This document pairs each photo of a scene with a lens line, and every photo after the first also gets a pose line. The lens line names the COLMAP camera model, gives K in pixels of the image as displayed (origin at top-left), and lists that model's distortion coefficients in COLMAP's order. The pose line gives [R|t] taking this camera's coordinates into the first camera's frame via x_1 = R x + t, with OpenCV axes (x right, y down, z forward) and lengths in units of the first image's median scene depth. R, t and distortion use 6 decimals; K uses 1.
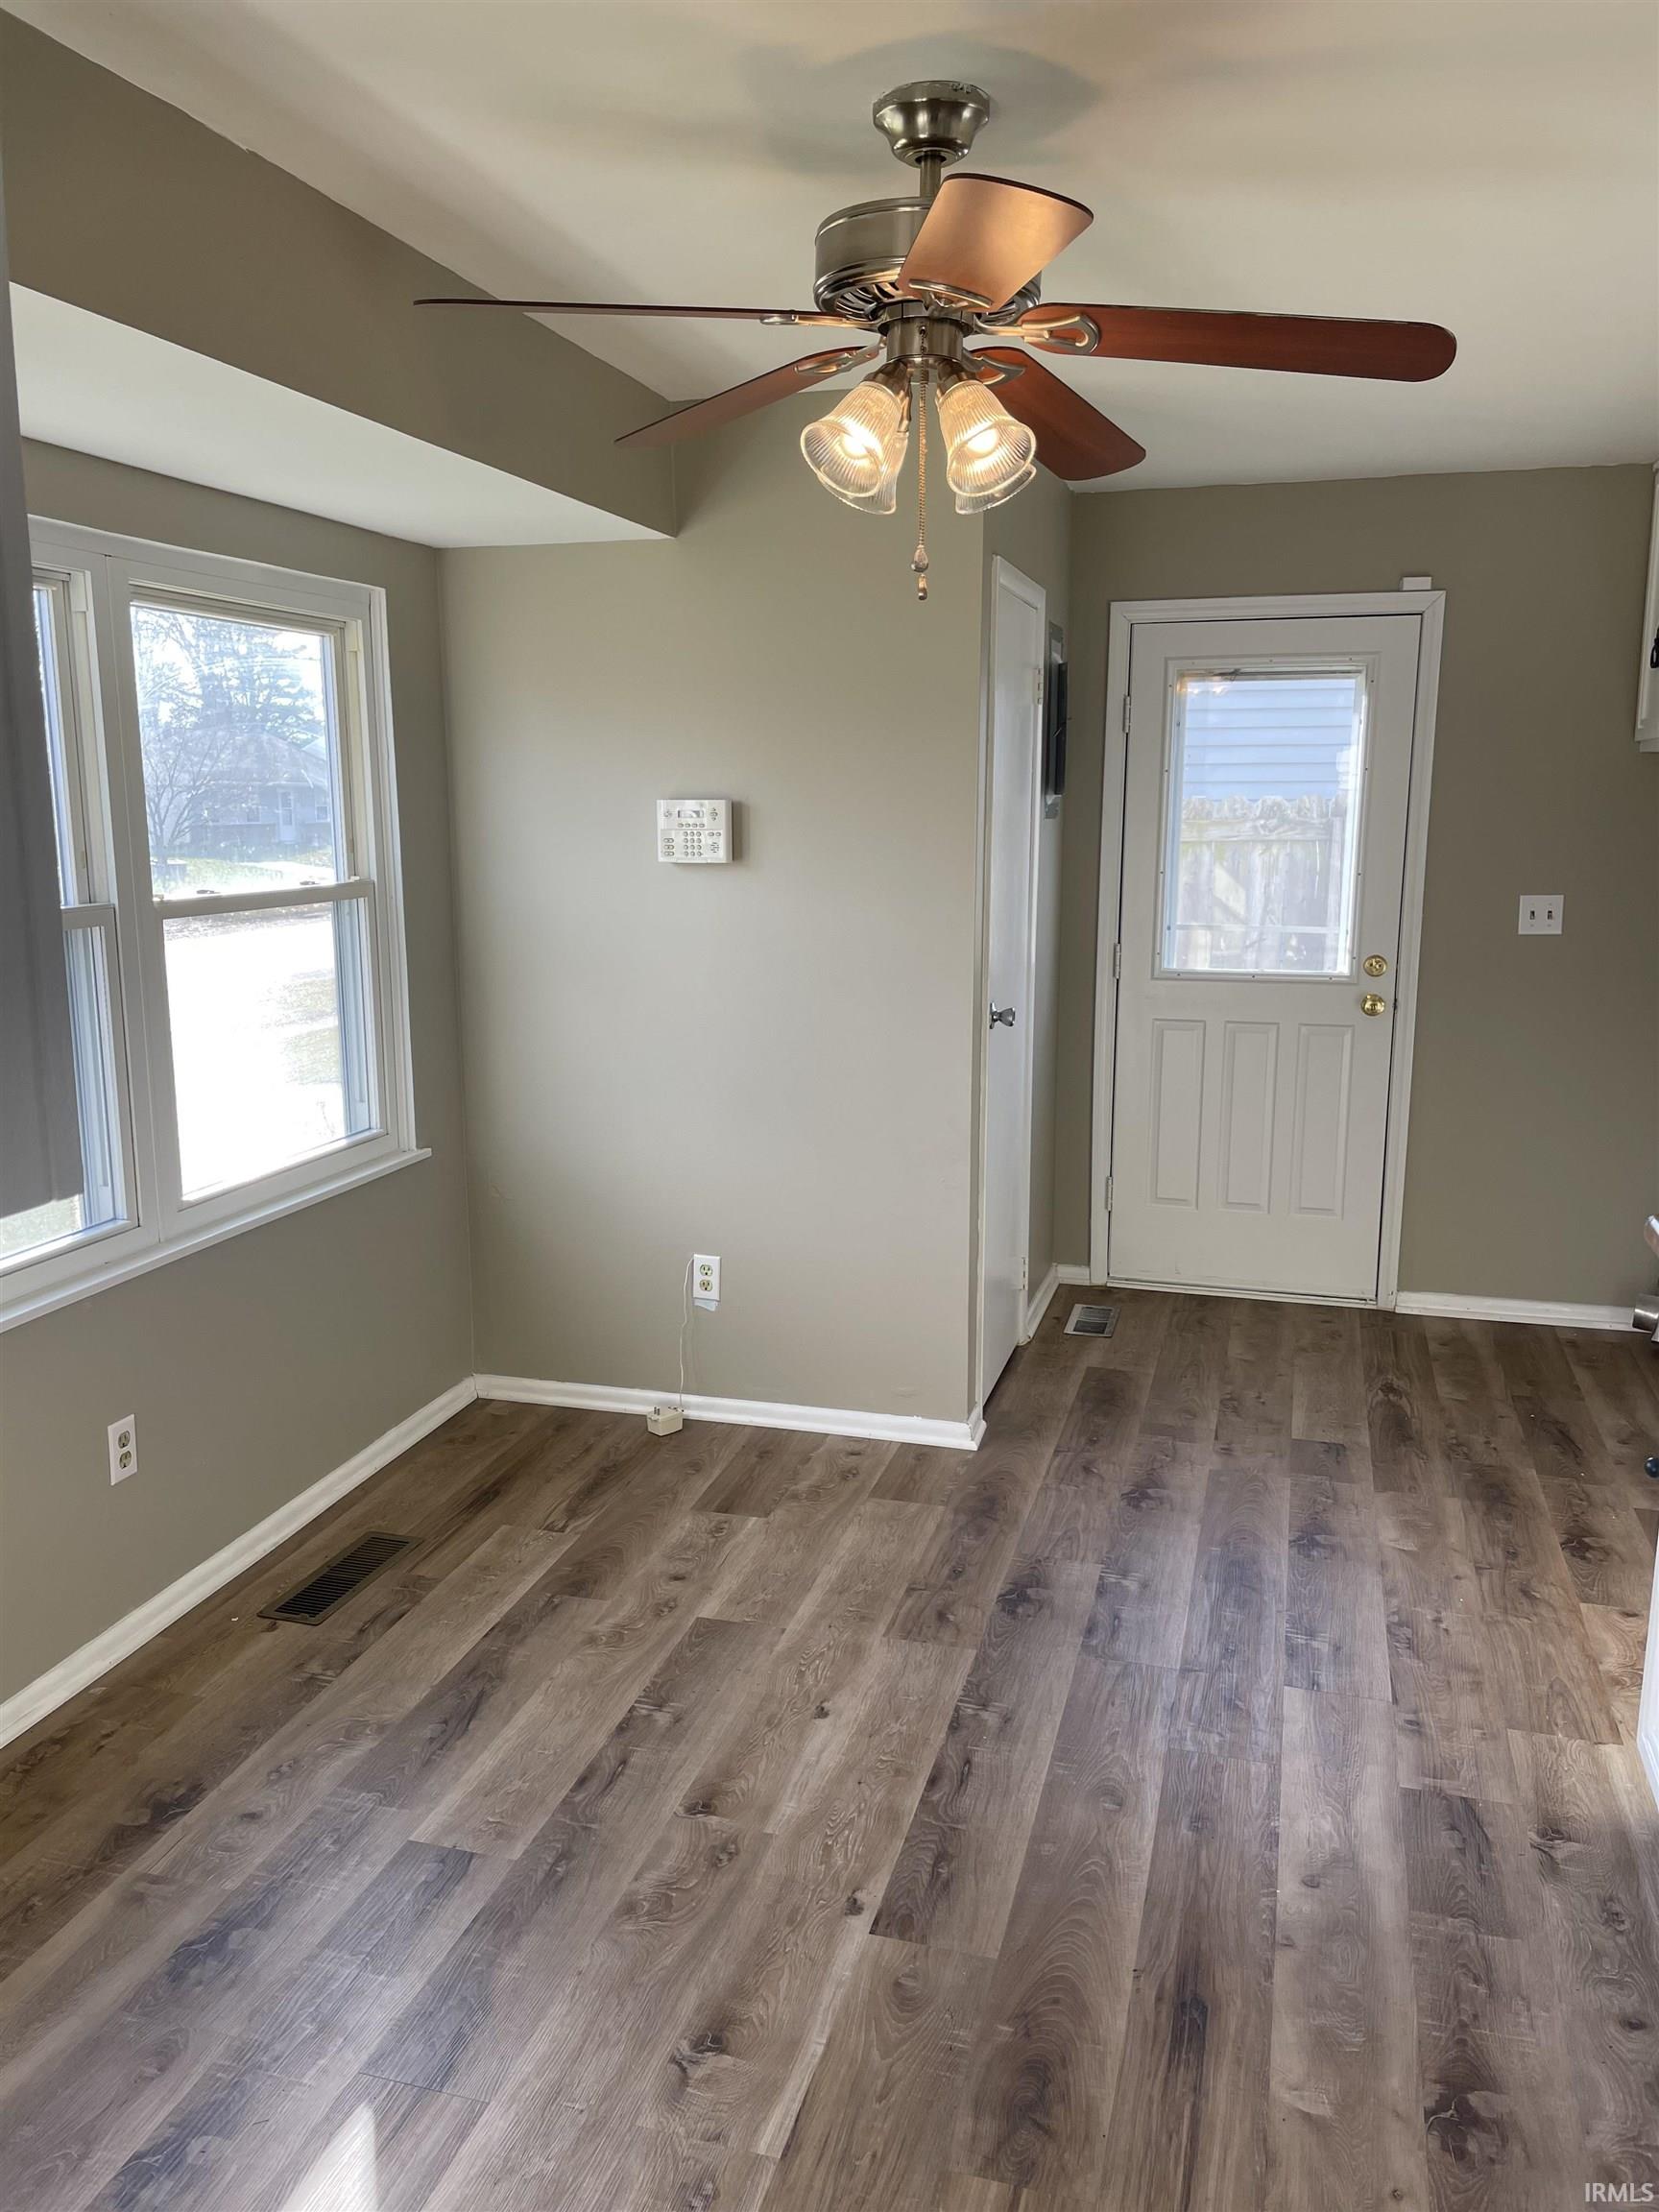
lens RADIAL K [[1693.8, 0, 812.1], [0, 1693.8, 1096.1], [0, 0, 1]] dist [0.086532, -0.119863]
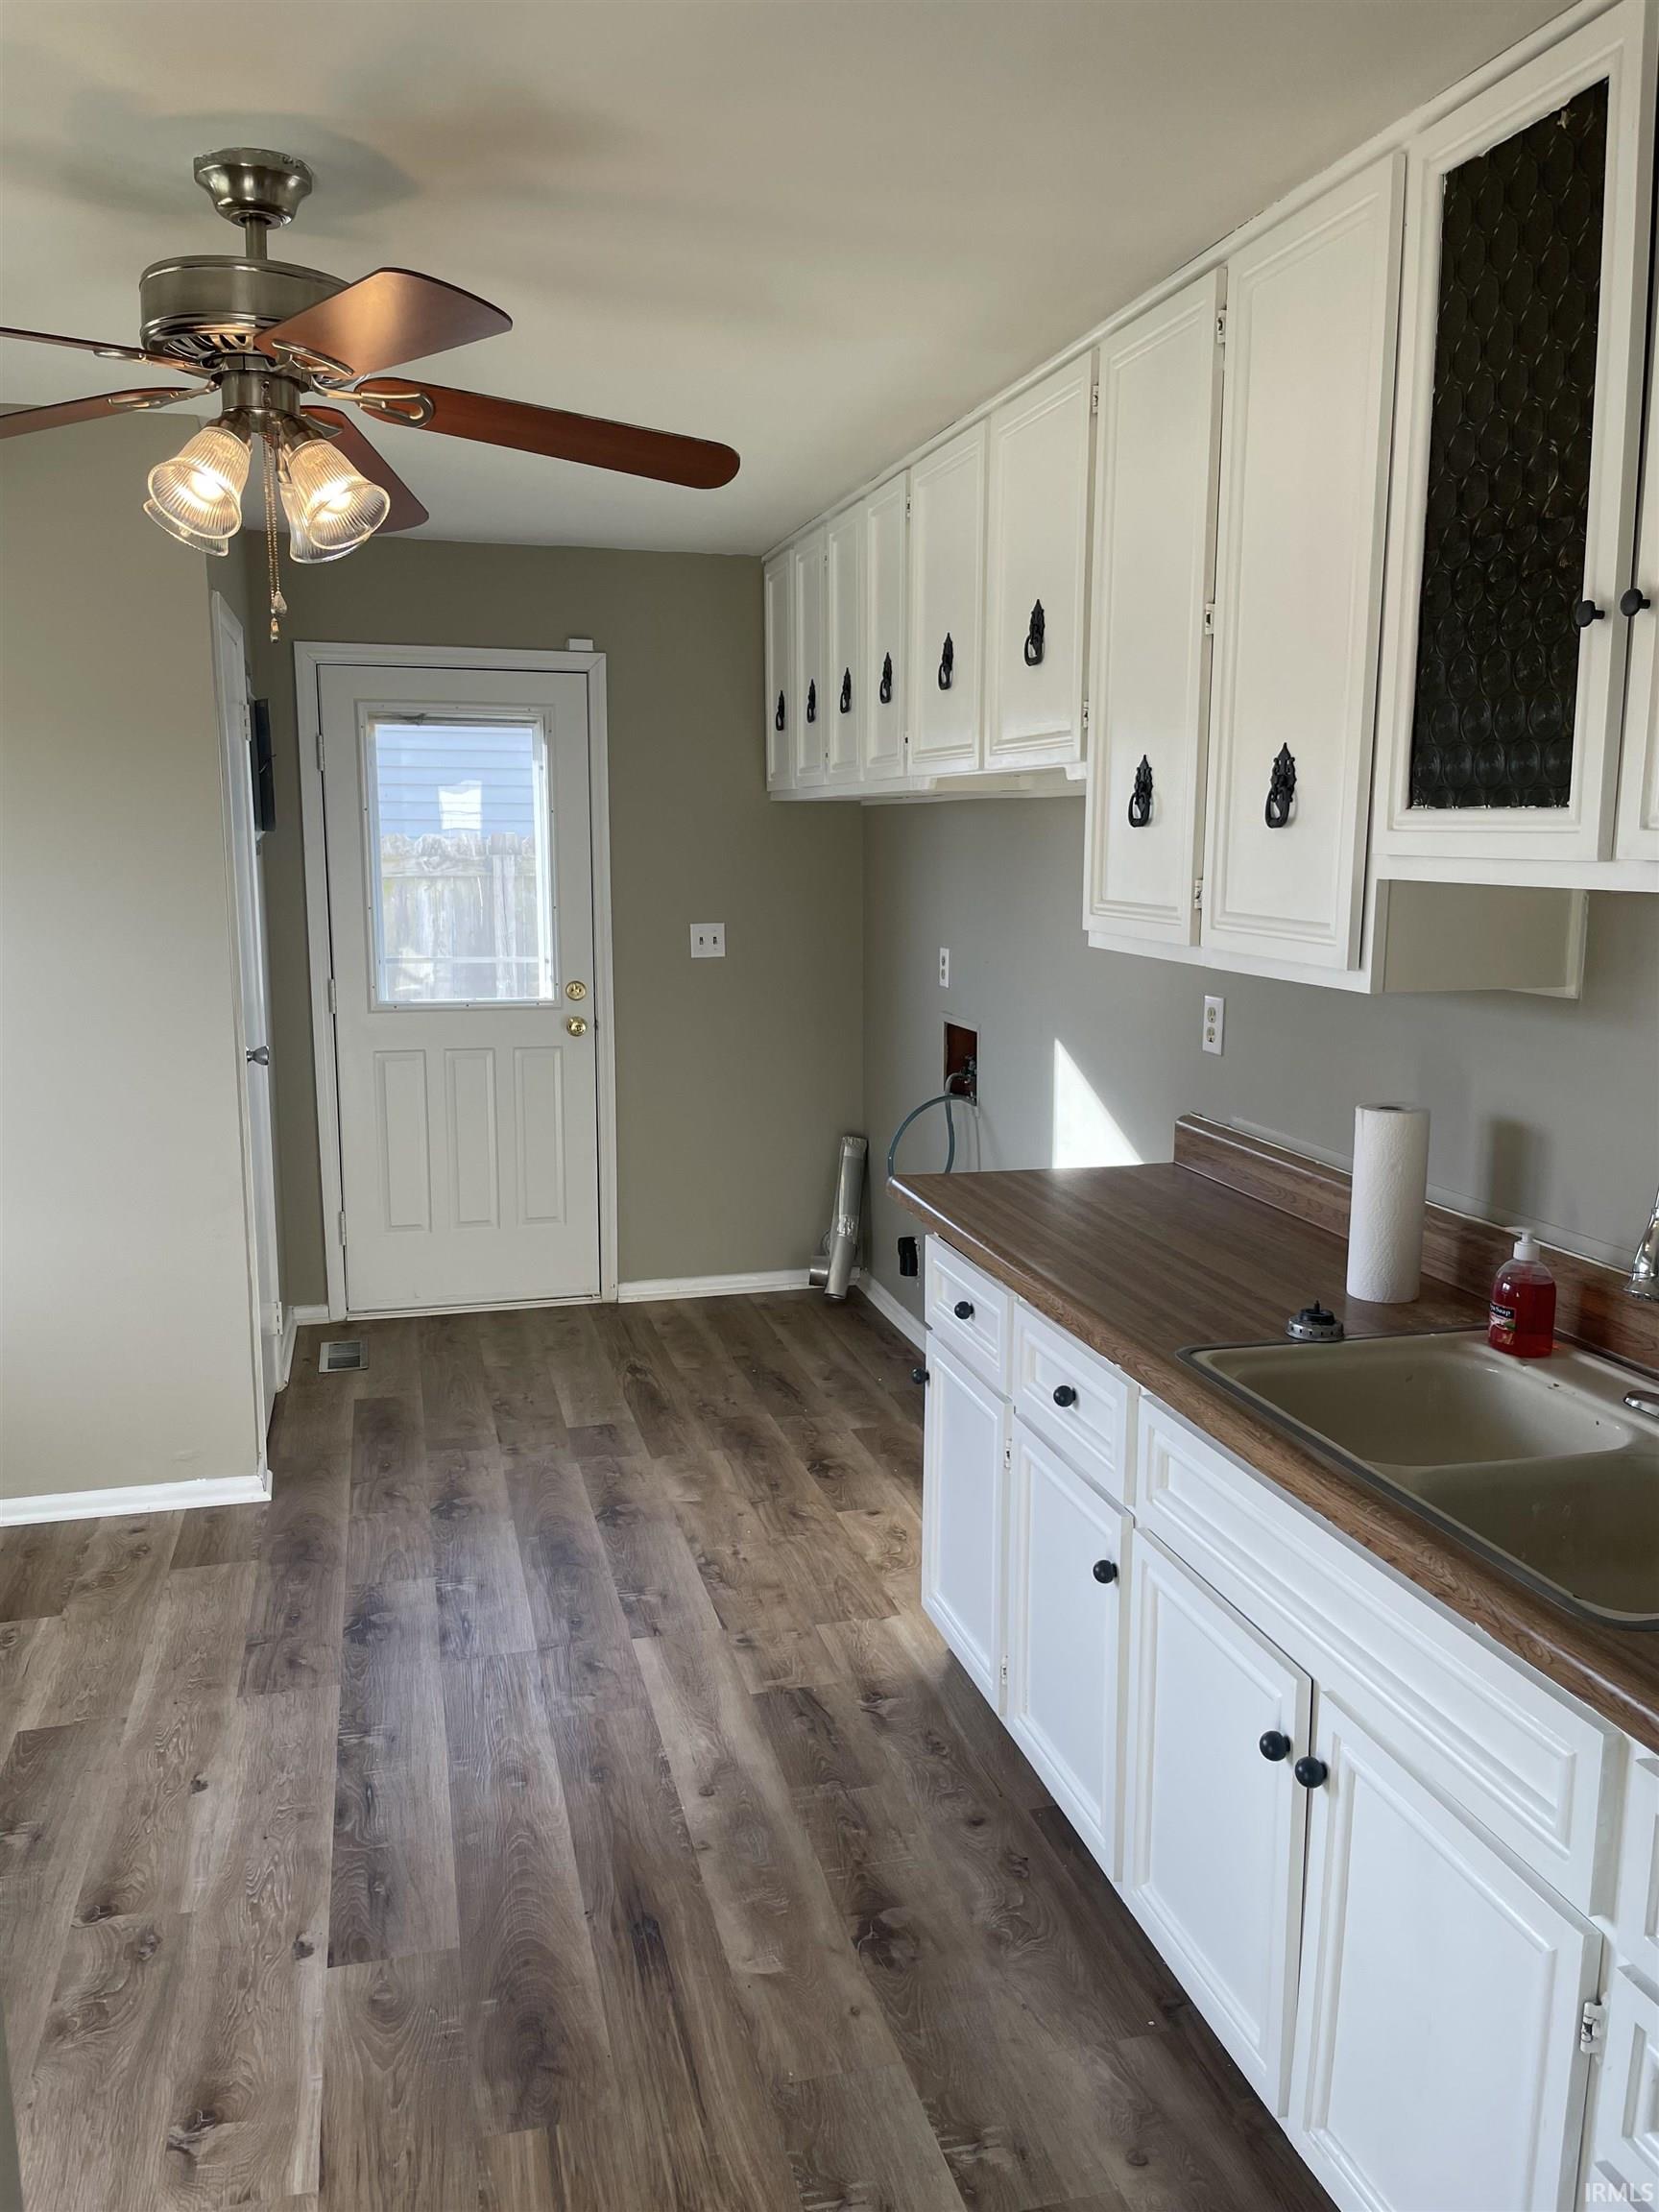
lens RADIAL K [[1693.8, 0, 828.5], [0, 1693.8, 1091.9], [0, 0, 1]] dist [0.086532, -0.119863]
pose [[0.858454, -0.078979, 0.506773, -0.152246], [0.090782, 0.995870, 0.001422, 0.003275], [-0.504793, 0.044785, 0.862078, -0.029185]]
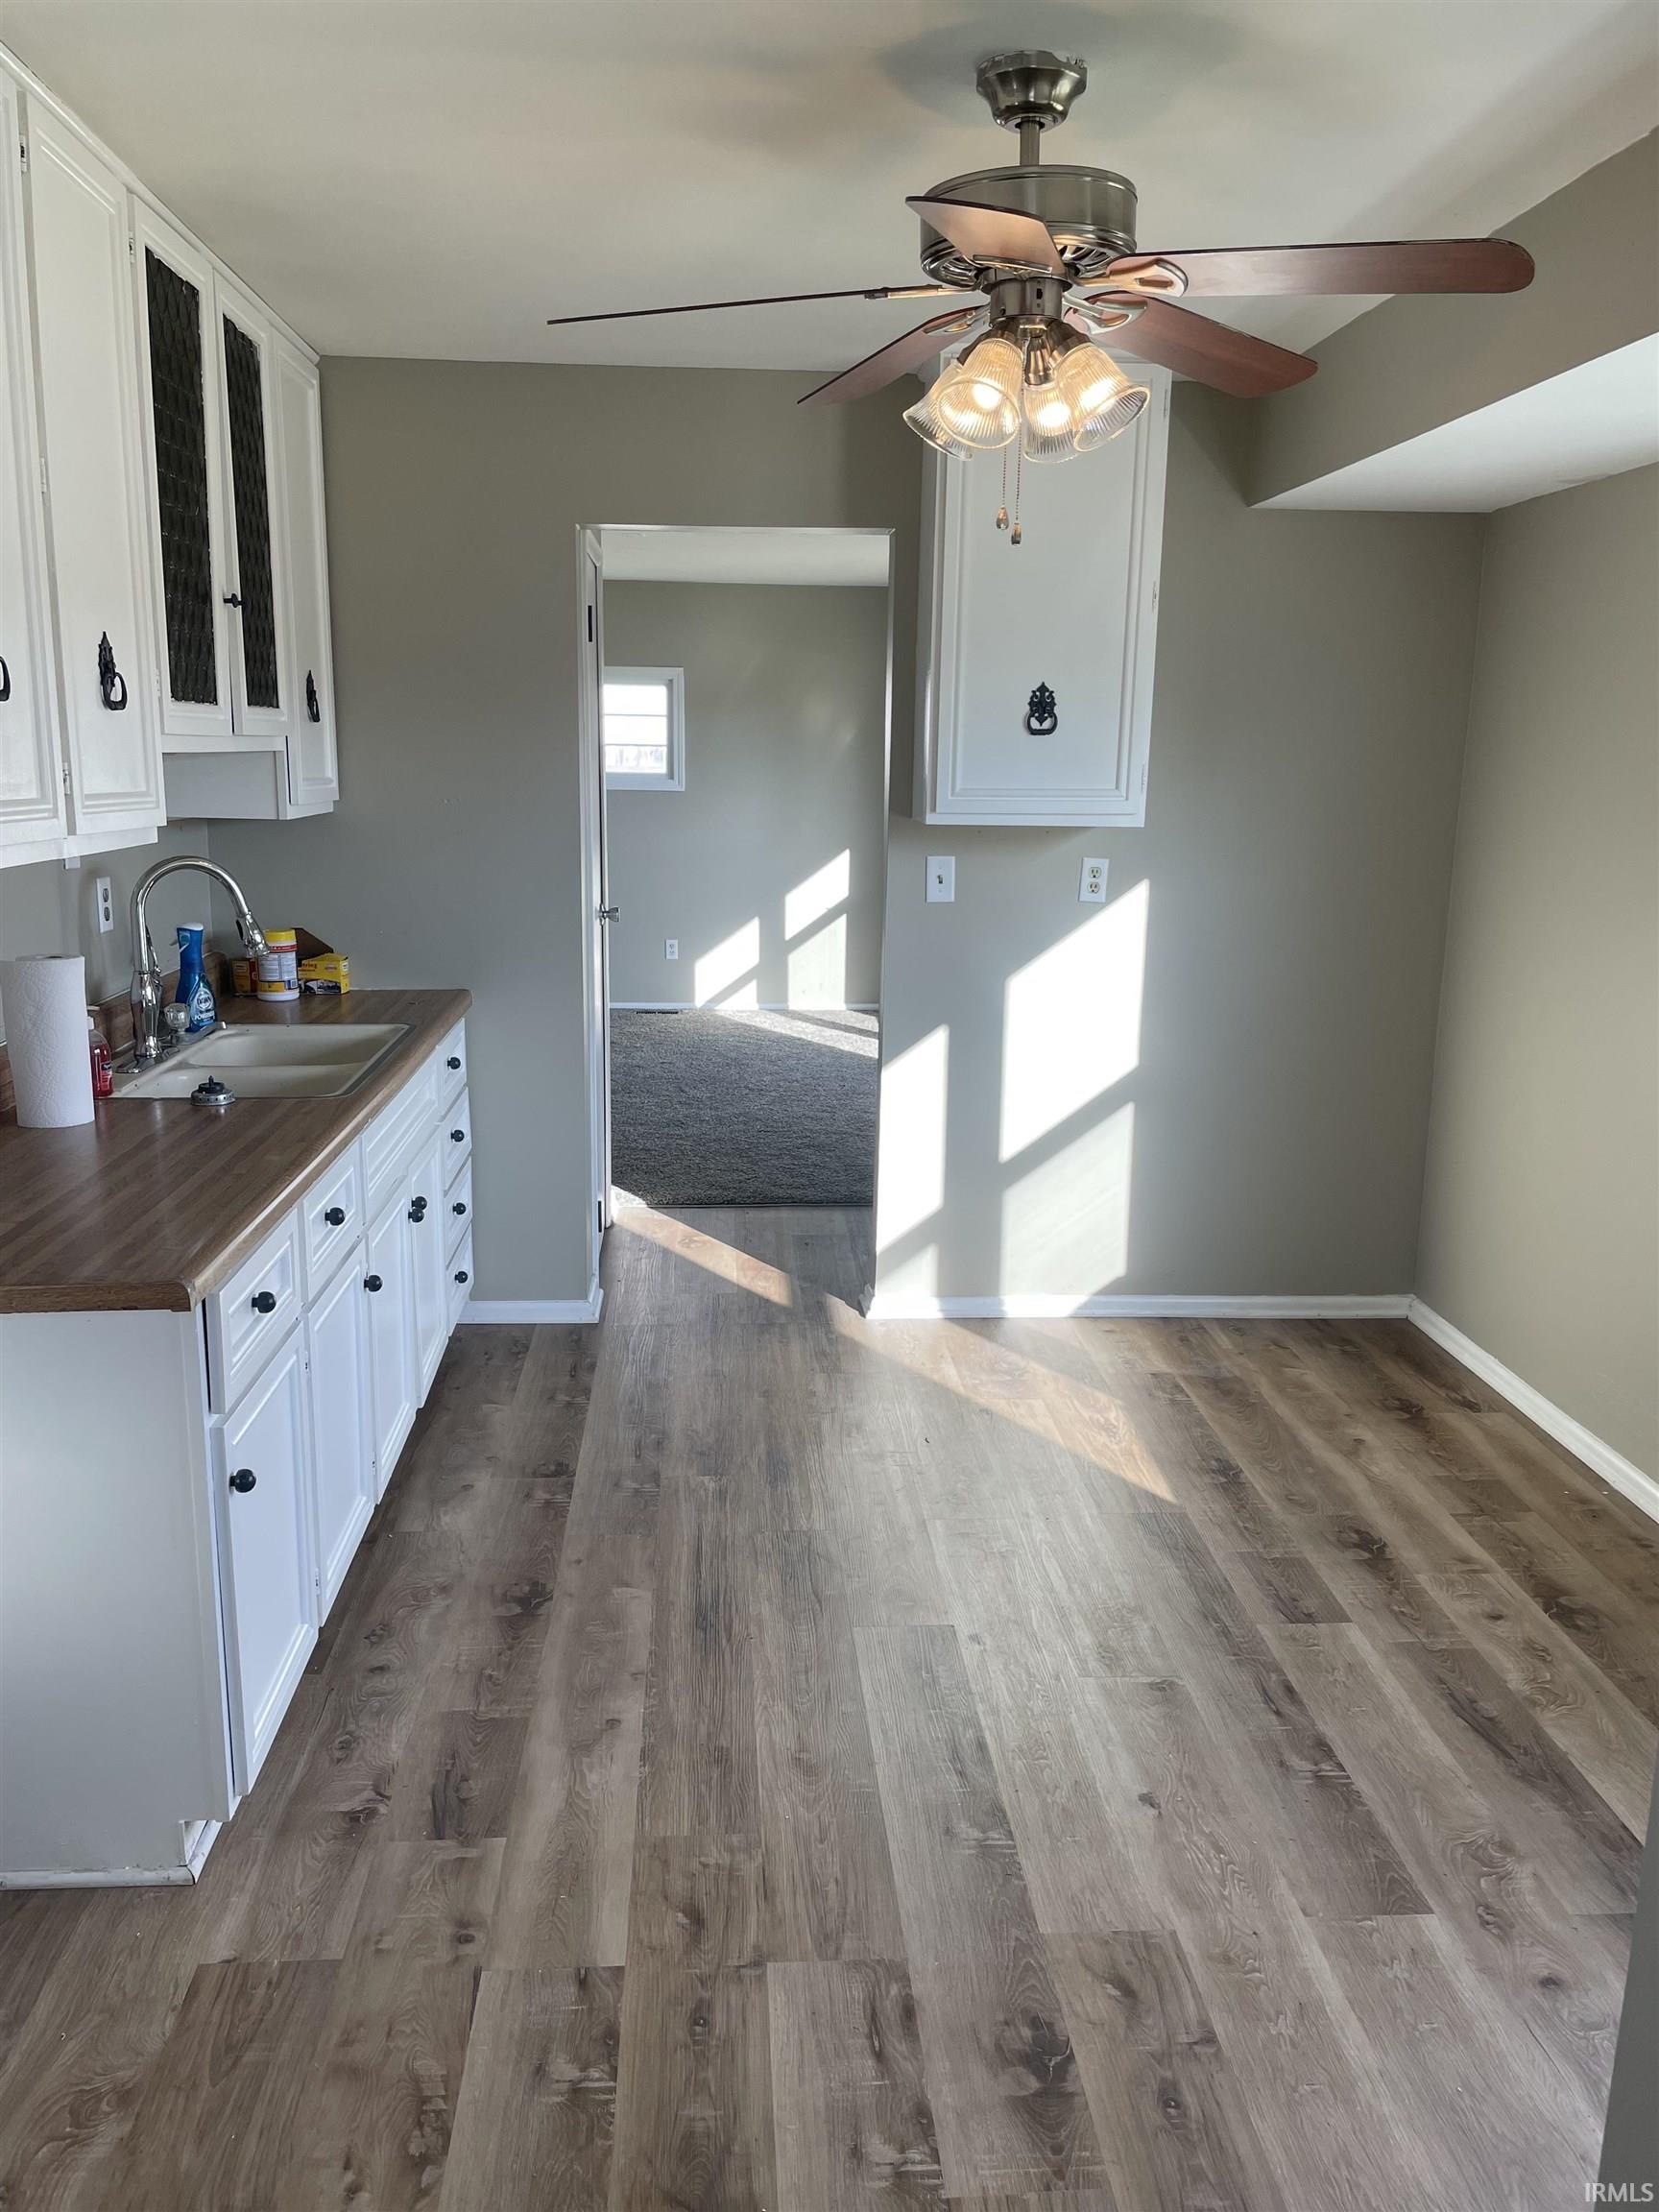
lens RADIAL K [[1693.8, 0, 822.9], [0, 1693.8, 1096.2], [0, 0, 1]] dist [0.086532, -0.119863]
pose [[-0.939820, 0.056082, -0.337035, 0.441184], [-0.074177, 0.929419, 0.361495, -0.276941], [0.333520, 0.364741, -0.869327, 1.598415]]
